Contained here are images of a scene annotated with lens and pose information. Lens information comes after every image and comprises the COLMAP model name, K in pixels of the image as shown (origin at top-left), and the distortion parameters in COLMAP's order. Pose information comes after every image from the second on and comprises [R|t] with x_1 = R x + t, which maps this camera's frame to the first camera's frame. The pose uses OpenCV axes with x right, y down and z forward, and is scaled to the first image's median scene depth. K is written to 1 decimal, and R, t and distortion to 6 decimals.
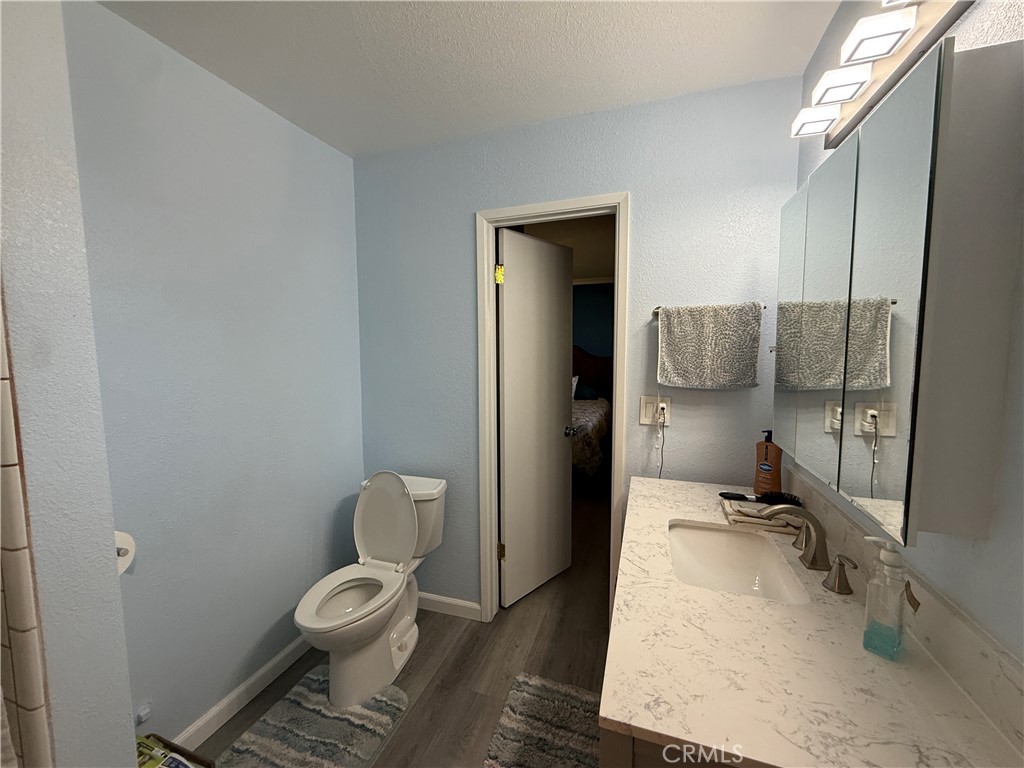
lens RADIAL K [[410.8, 0, 511.4], [0, 410.8, 382.2], [0, 0, 1]] dist [-0.000006, -0.000620]
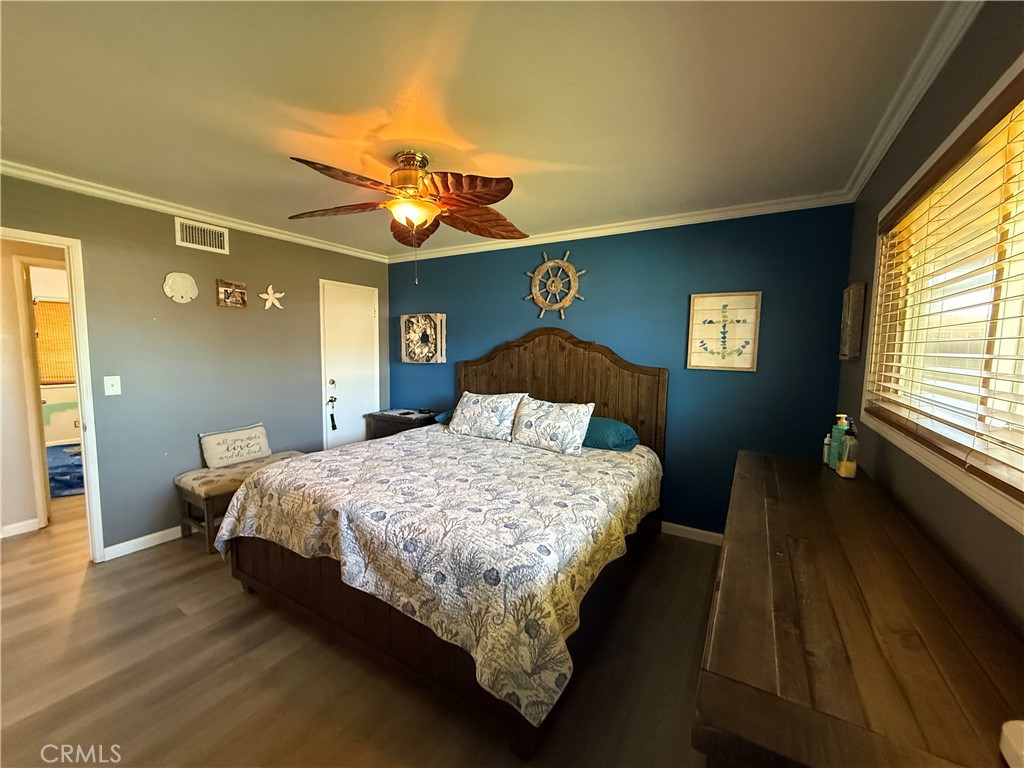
lens RADIAL K [[410.8, 0, 510.6], [0, 410.8, 384.2], [0, 0, 1]] dist [-0.000006, -0.000620]
pose [[0.978972, 0.041941, -0.199639, 0.223968], [-0.039810, 0.999099, 0.014680, -0.062280], [0.200075, -0.006423, 0.979760, 0.628354]]
